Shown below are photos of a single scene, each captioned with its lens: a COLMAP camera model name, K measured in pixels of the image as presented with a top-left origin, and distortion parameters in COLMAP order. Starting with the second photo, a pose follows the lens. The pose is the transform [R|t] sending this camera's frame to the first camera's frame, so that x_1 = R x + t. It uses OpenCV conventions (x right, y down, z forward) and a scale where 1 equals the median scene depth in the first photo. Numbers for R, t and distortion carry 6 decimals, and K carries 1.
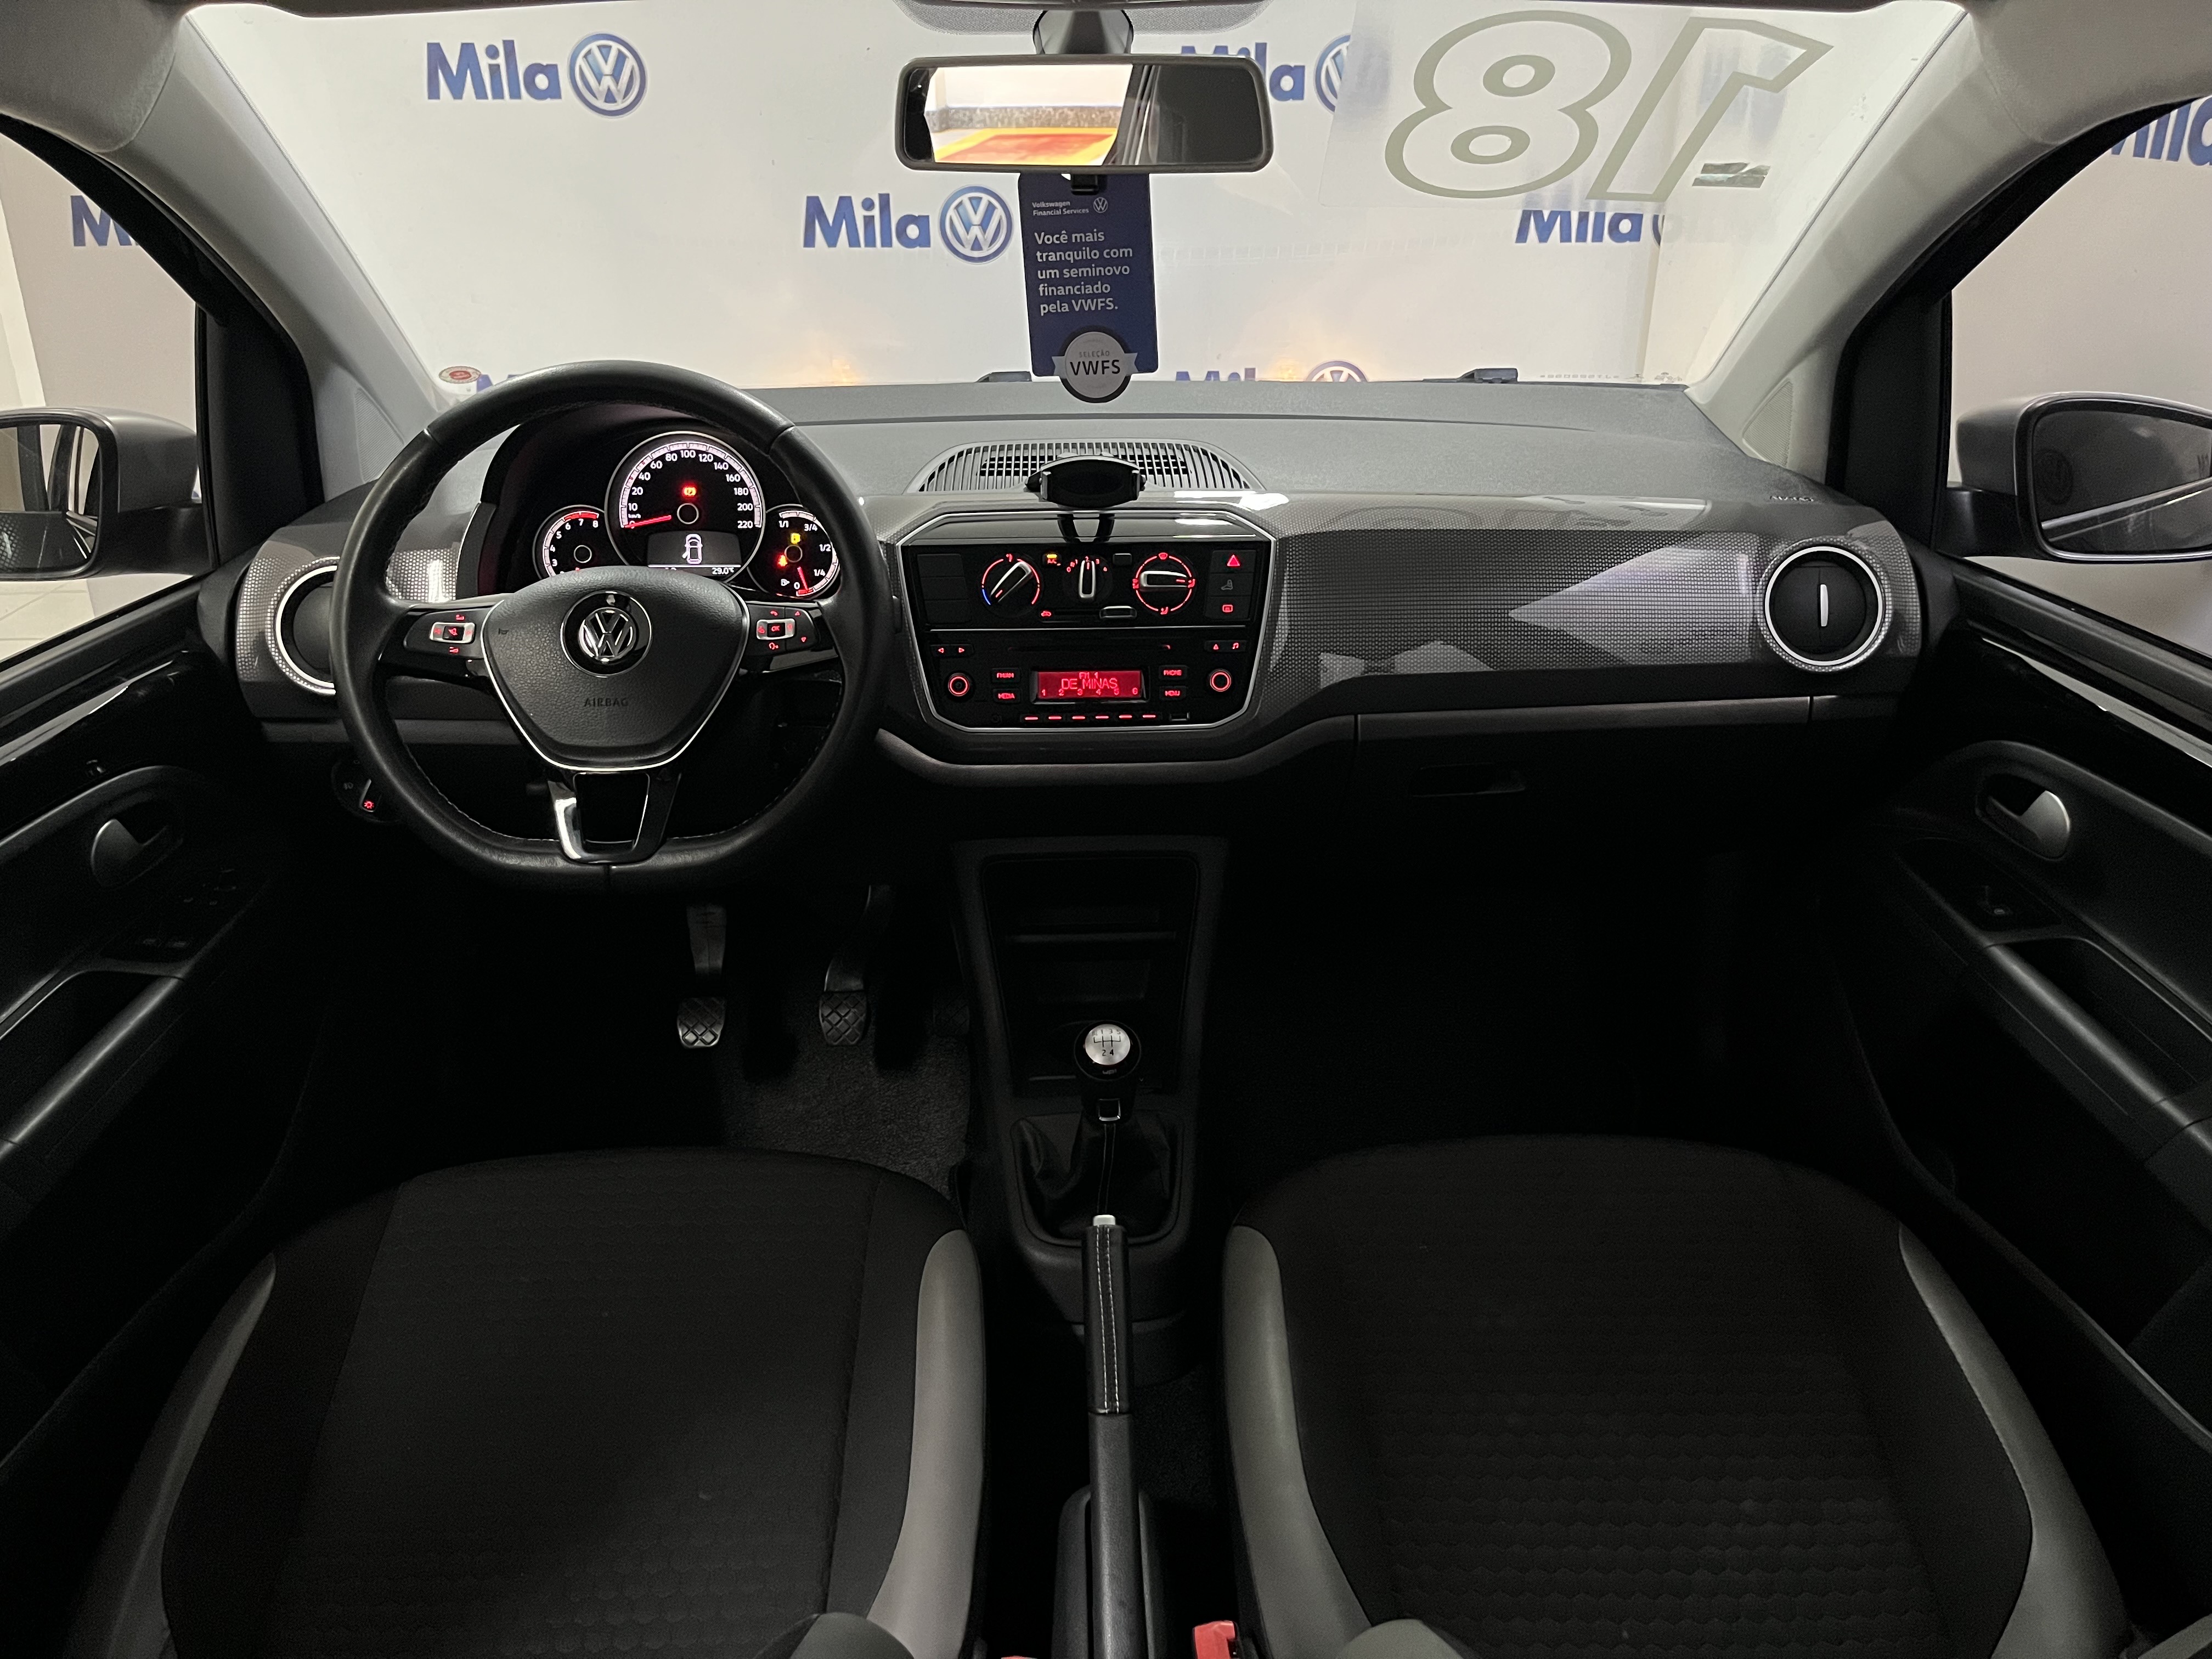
lens RADIAL K [[1694.5, 0, 1099.8], [0, 1694.5, 834.6], [0, 0, 1]] dist [0.023333, -0.059890]
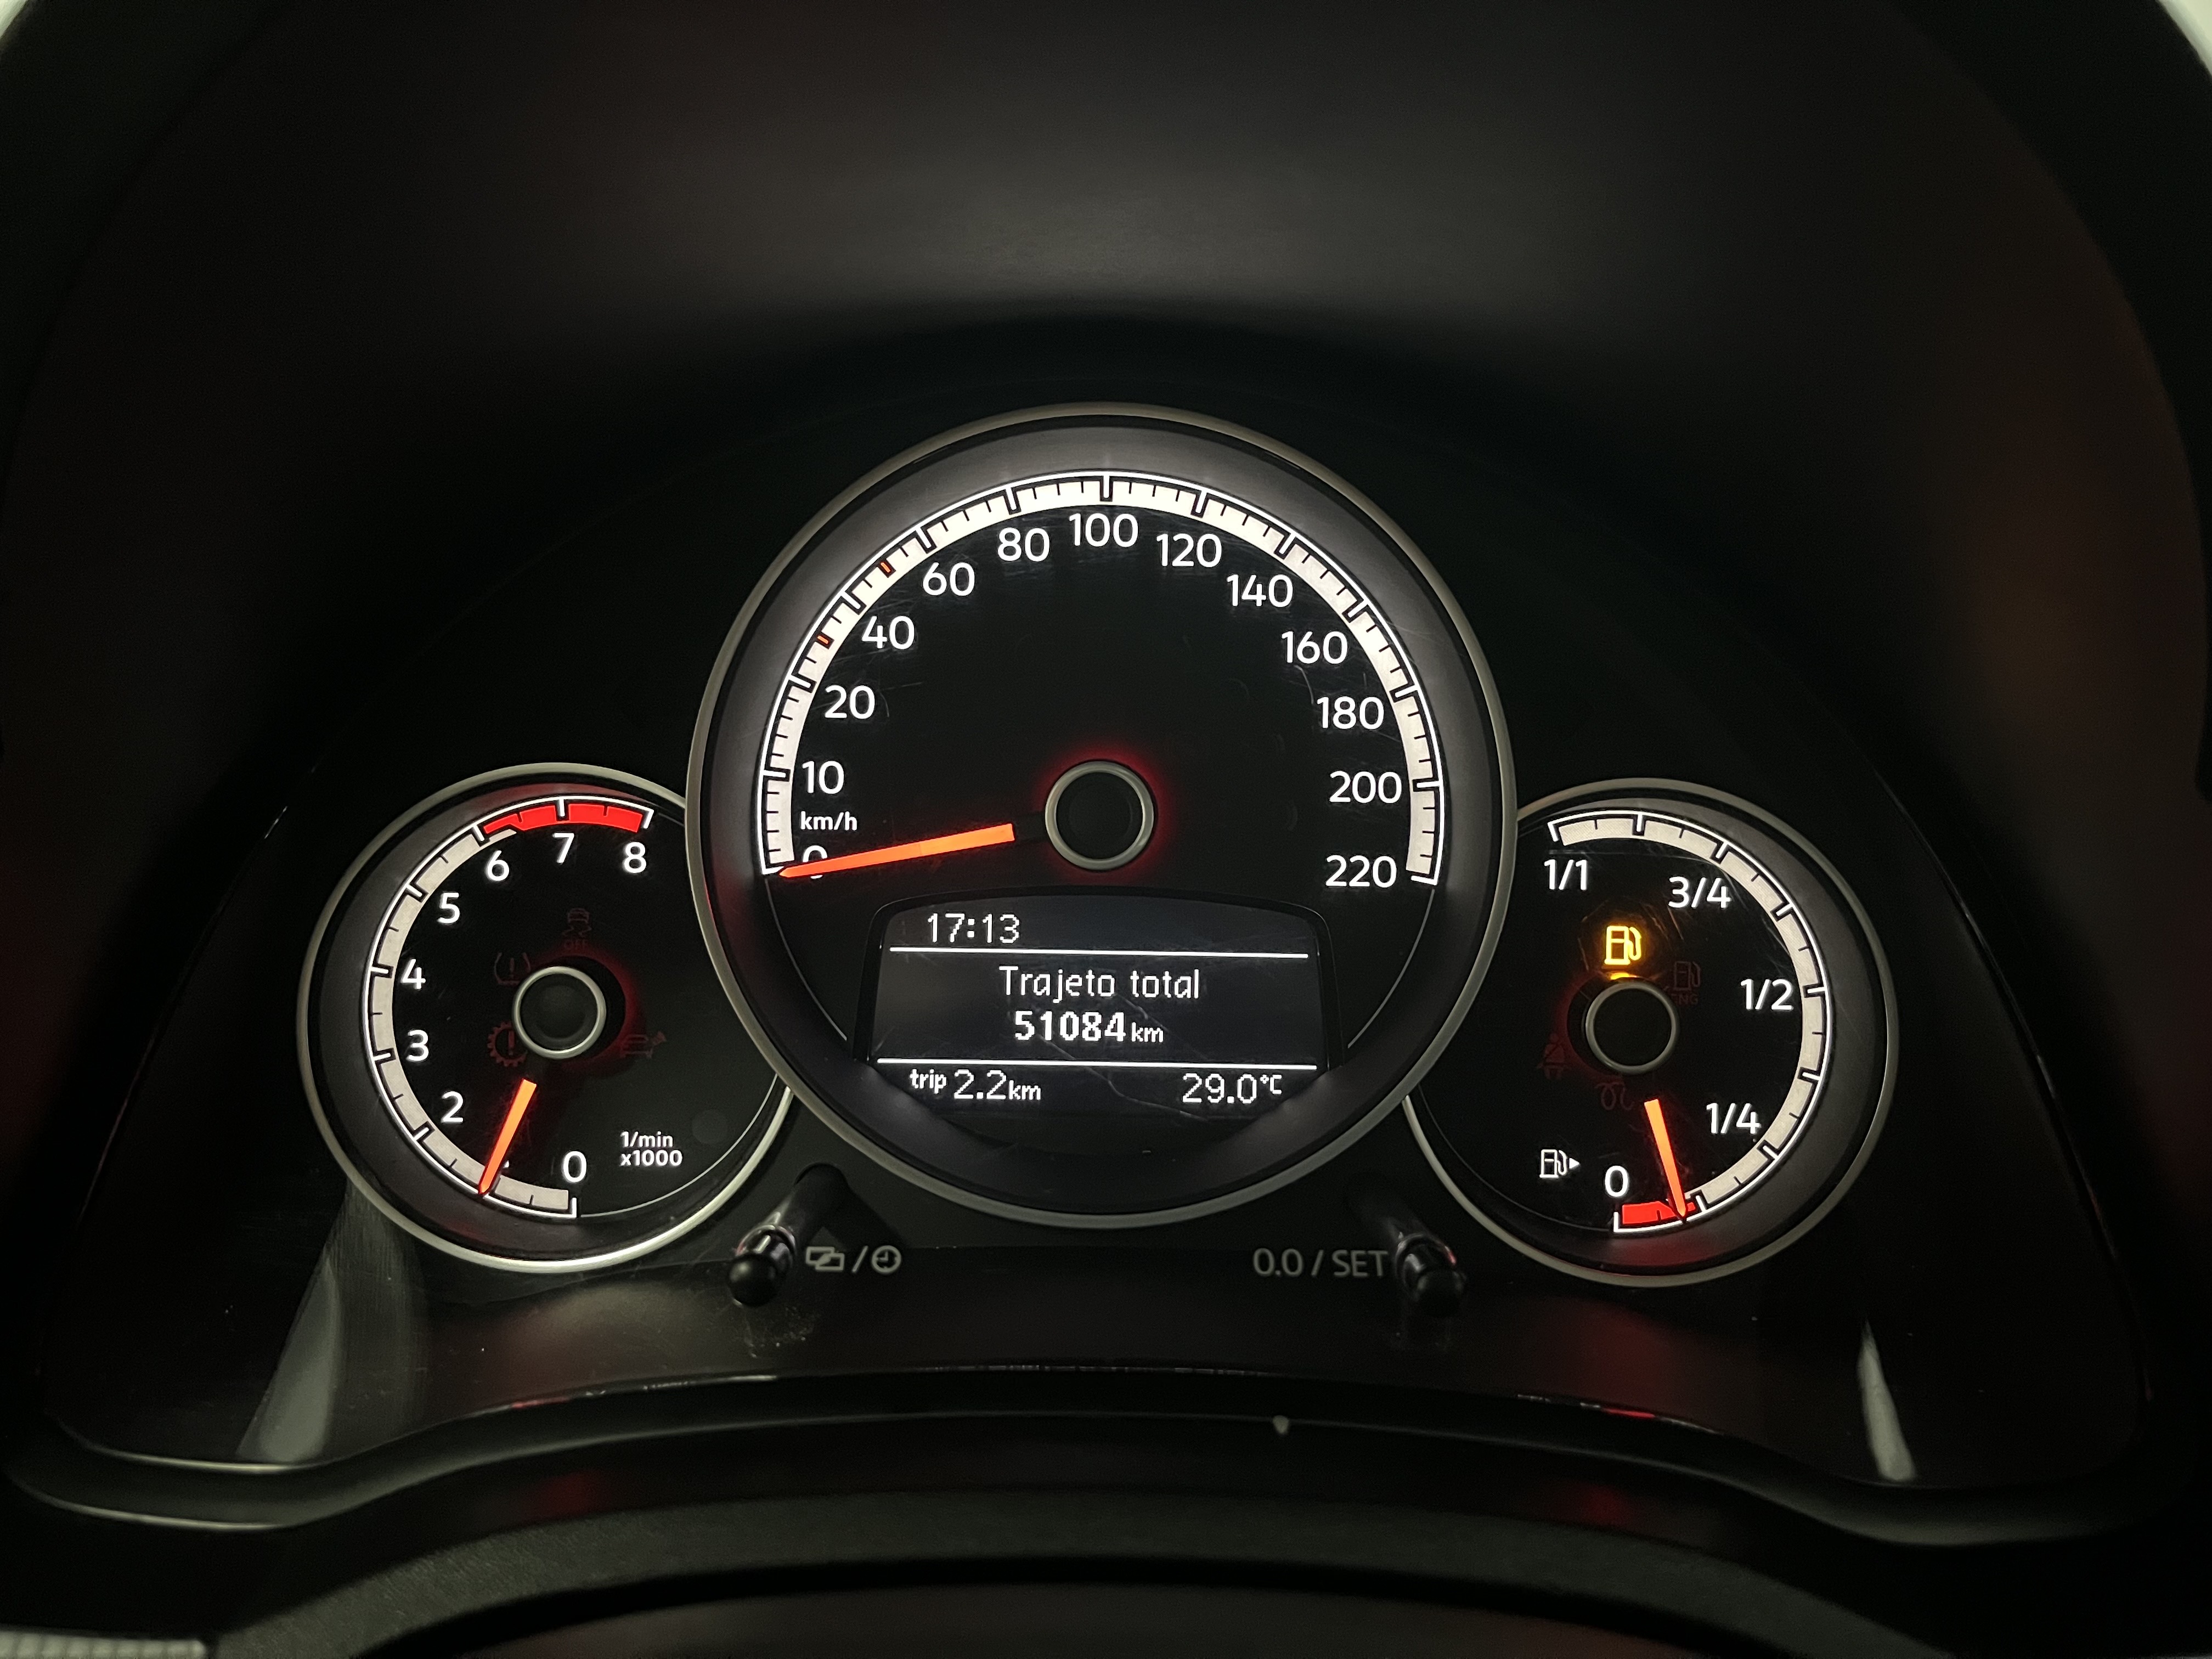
lens RADIAL K [[1694.5, 0, 1111.7], [0, 1694.5, 829.5], [0, 0, 1]] dist [0.023333, -0.059890]
pose [[0.999249, 0.018527, -0.034024, -0.233387], [-0.024281, 0.983846, -0.177360, -0.151767], [0.030189, 0.178053, 0.983558, 0.802160]]
